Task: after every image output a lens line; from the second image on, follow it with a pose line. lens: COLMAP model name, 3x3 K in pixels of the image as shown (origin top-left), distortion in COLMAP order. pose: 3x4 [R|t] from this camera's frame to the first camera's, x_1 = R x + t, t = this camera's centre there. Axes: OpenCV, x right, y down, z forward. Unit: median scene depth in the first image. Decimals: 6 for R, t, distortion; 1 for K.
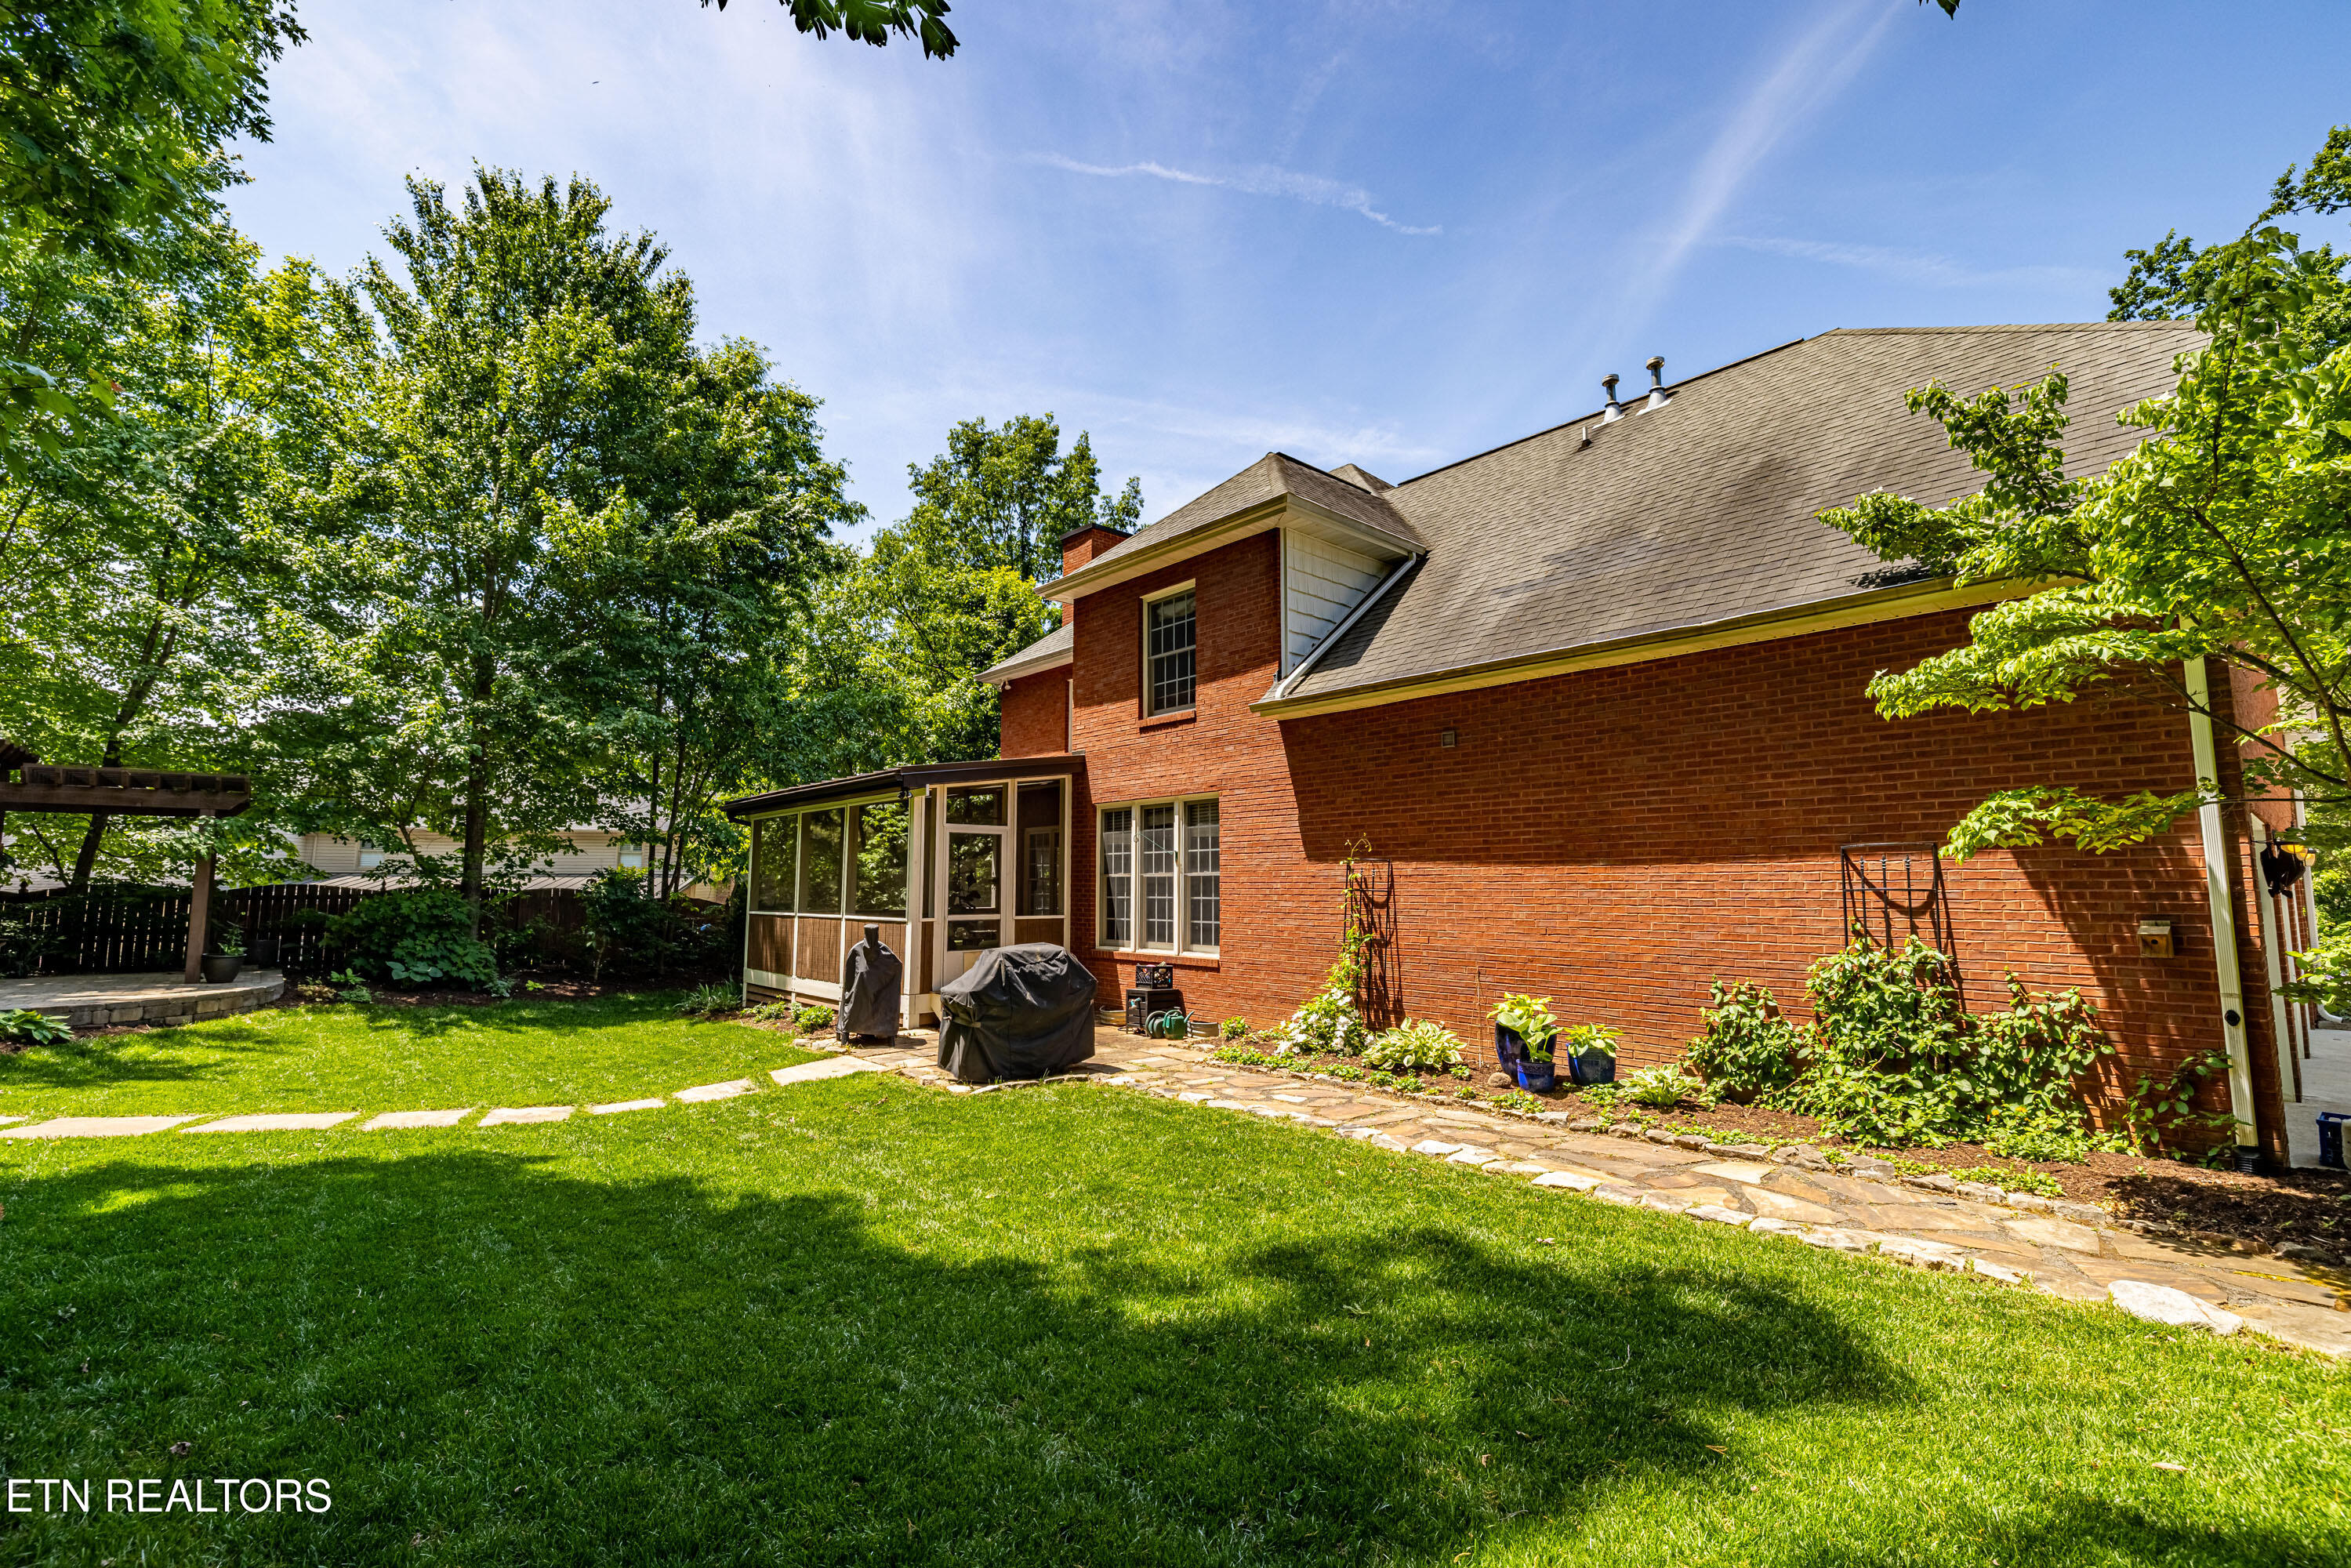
lens RADIAL K [[997.6, 0, 1177.2], [0, 997.6, 759.0], [0, 0, 1]] dist [0.000137, -0.000222]
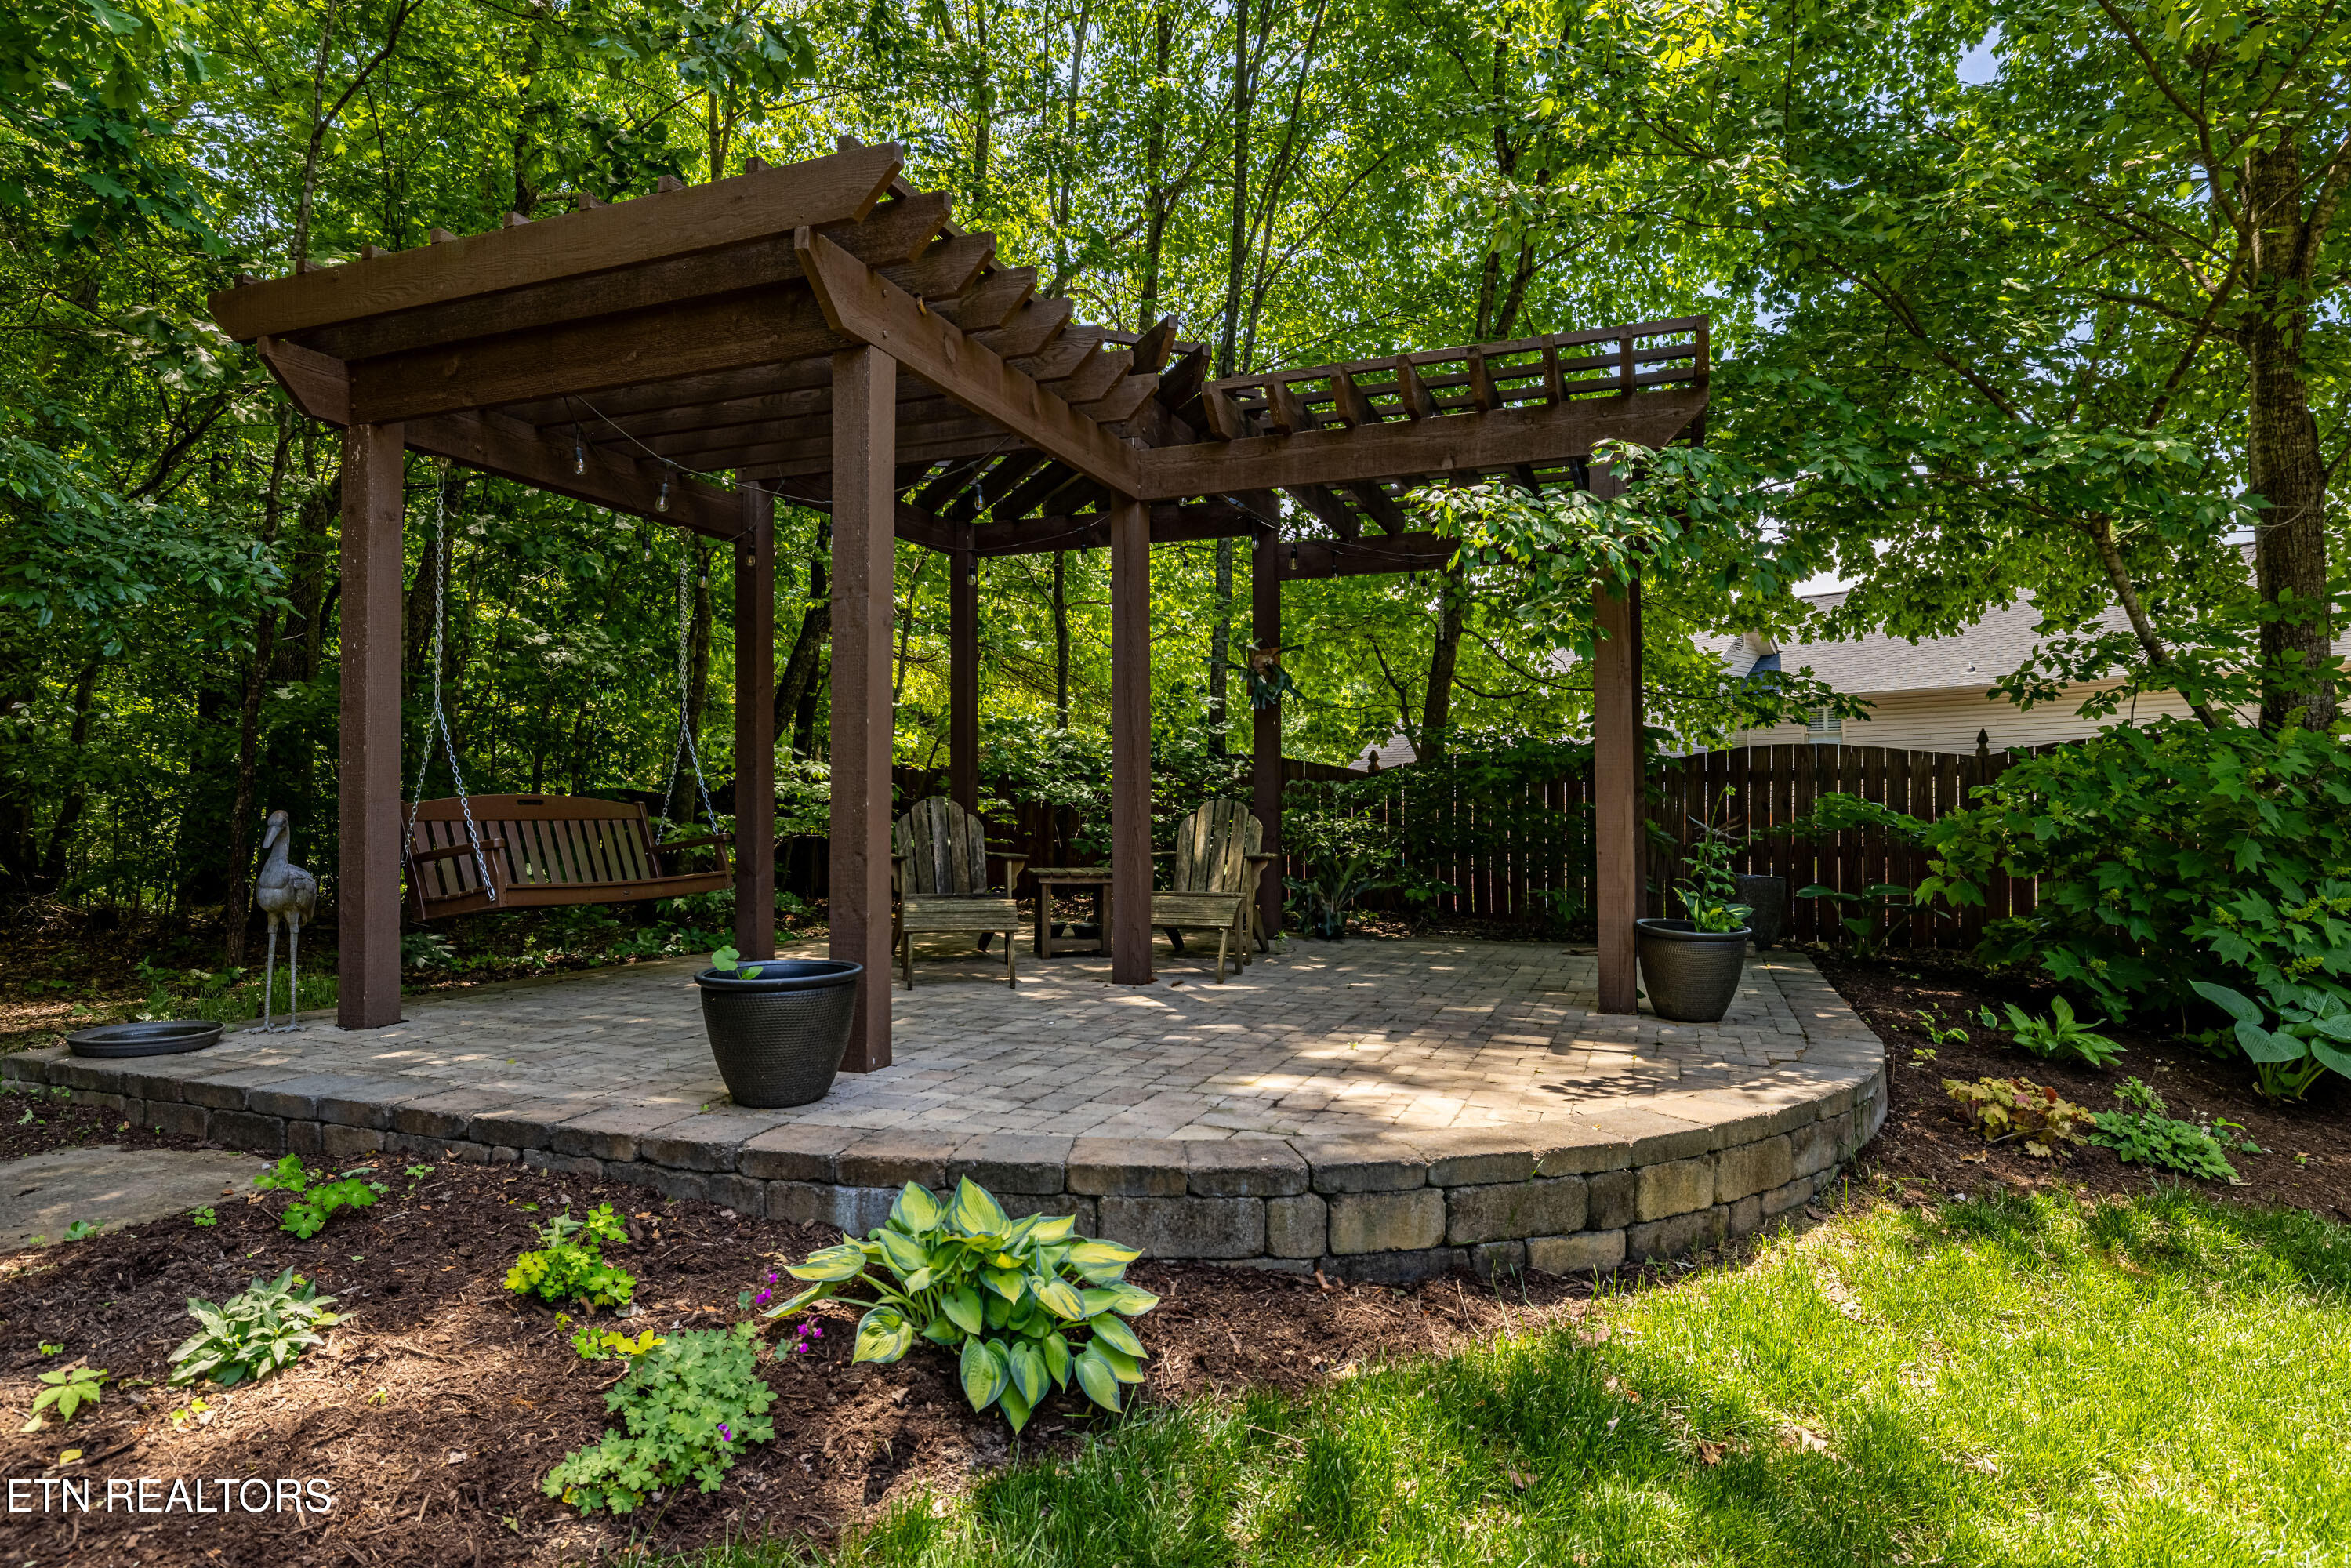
lens RADIAL K [[1254.5, 0, 1175.5], [0, 1254.5, 784.0], [0, 0, 1]] dist [-0.001273, 0.000057]
pose [[0.431104, -0.022498, -0.902022, -0.685047], [0.121032, 0.992097, 0.033100, 0.123284], [0.894148, -0.123443, 0.430420, 0.707535]]
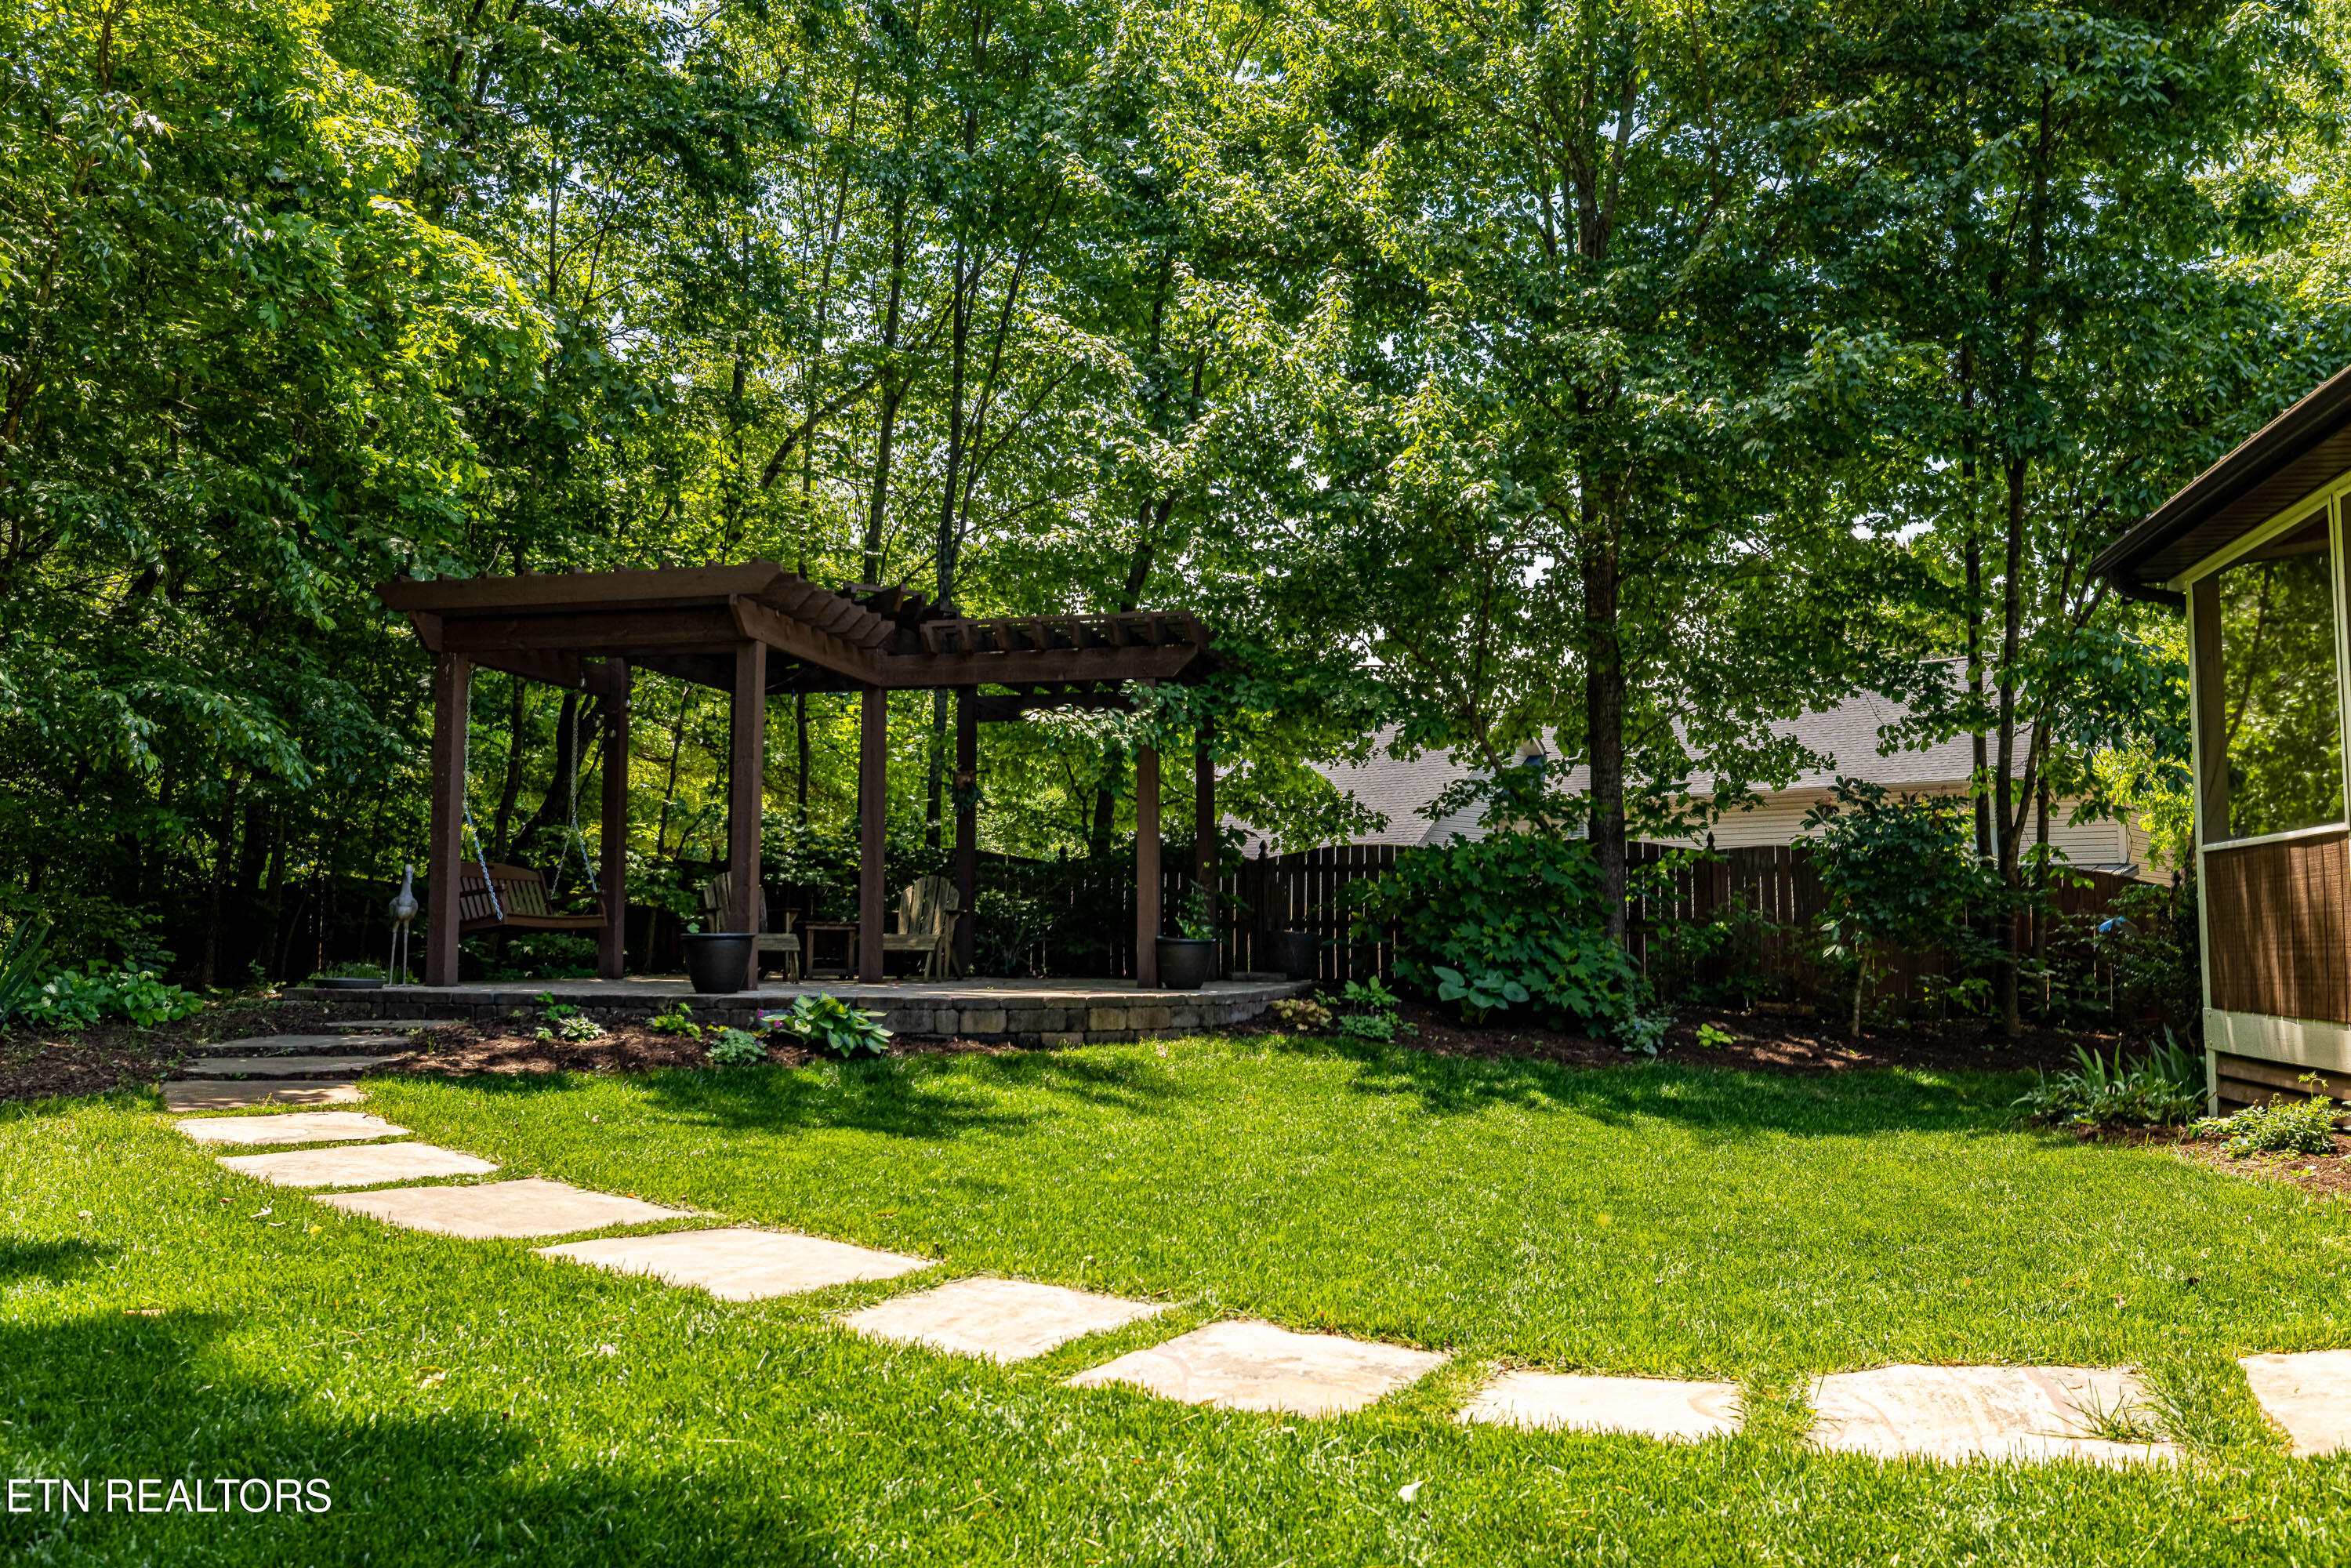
lens RADIAL K [[1757.0, 0, 1175.5], [0, 1757.0, 784.0], [0, 0, 1]] dist [0.003645, 0.001530]
pose [[0.569953, -0.075246, -0.818225, -0.163830], [0.106588, 0.994155, -0.017178, 0.128271], [0.814734, -0.077422, 0.574642, 0.449910]]
